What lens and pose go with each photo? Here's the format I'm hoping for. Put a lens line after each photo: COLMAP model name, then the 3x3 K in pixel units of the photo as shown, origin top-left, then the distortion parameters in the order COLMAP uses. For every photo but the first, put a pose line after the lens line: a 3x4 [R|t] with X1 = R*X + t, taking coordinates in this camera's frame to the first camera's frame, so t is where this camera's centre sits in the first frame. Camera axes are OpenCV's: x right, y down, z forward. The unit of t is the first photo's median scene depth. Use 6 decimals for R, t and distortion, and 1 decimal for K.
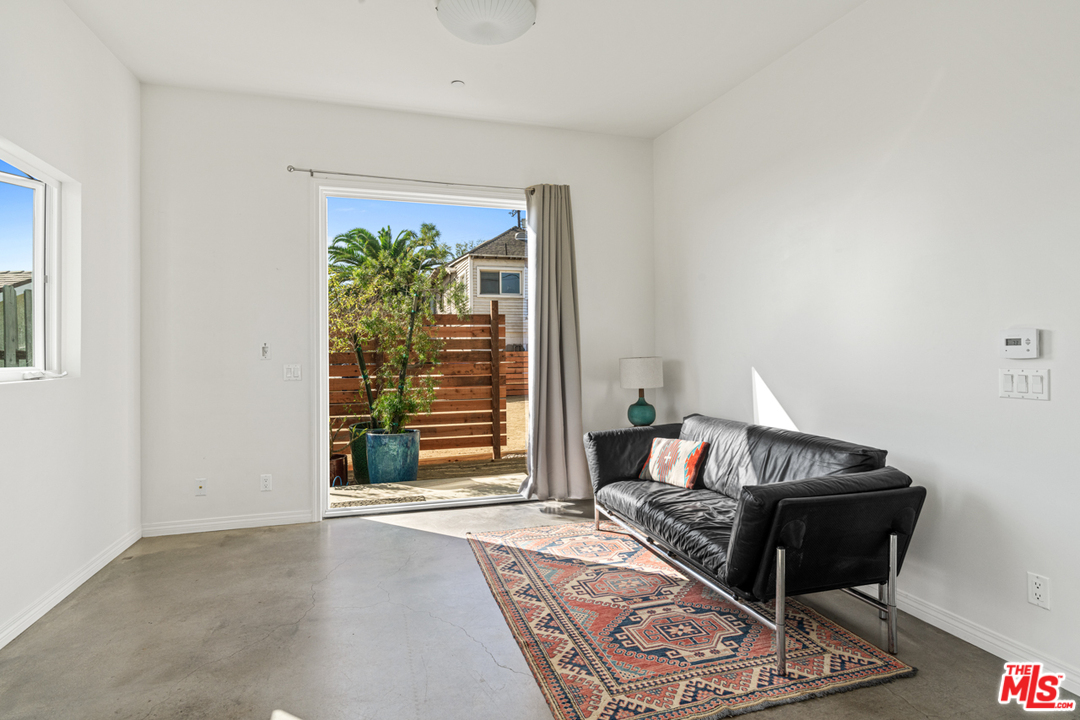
lens RADIAL K [[541.2, 0, 529.7], [0, 541.2, 352.3], [0, 0, 1]] dist [-0.016117, 0.001733]
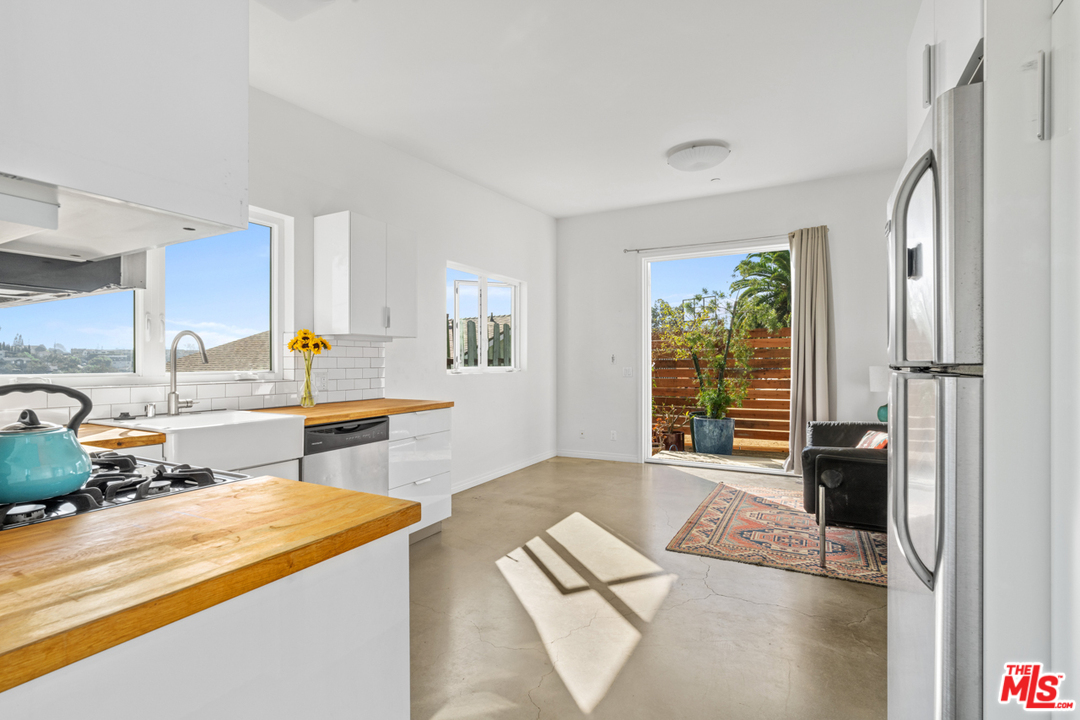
lens RADIAL K [[511.0, 0, 528.6], [0, 511.0, 361.6], [0, 0, 1]] dist [-0.013815, 0.000761]
pose [[0.705517, 0.004618, -0.708678, 0.725601], [-0.000746, 0.999983, 0.005773, -0.007071], [0.708693, -0.003544, 0.705508, -0.522150]]
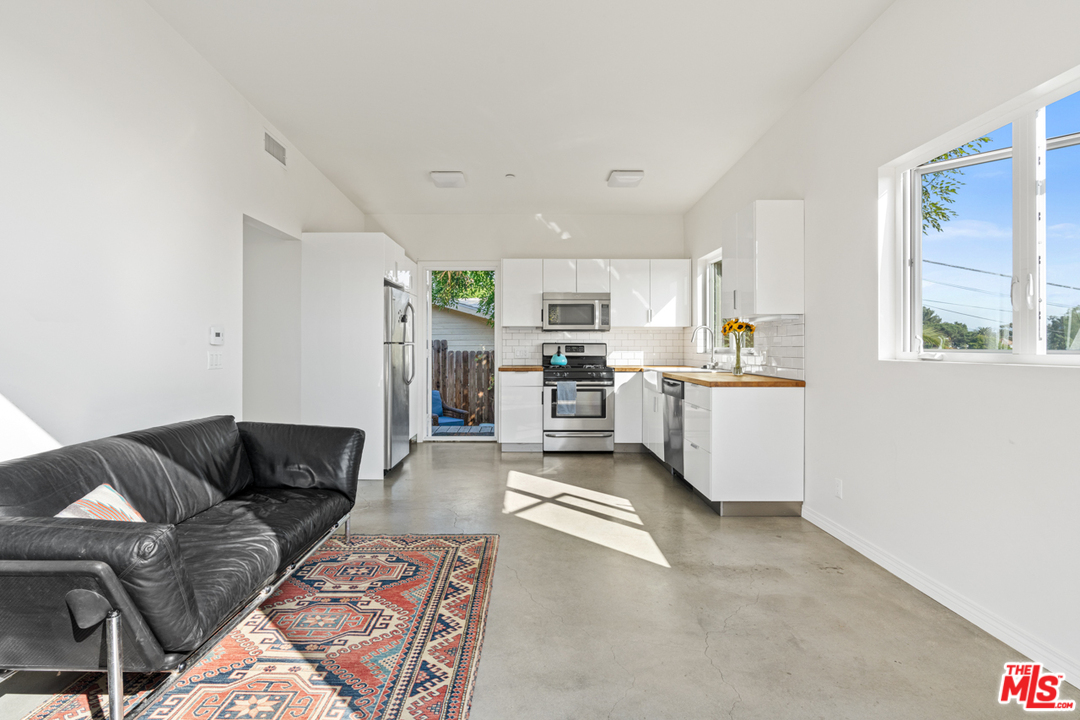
lens RADIAL K [[541.2, 0, 530.4], [0, 541.2, 343.8], [0, 0, 1]] dist [-0.016117, 0.001733]
pose [[-0.961271, 0.006054, 0.275539, -0.386622], [0.003819, 0.999955, -0.008648, 0.023224], [-0.275579, -0.007261, -0.961251, 1.890854]]
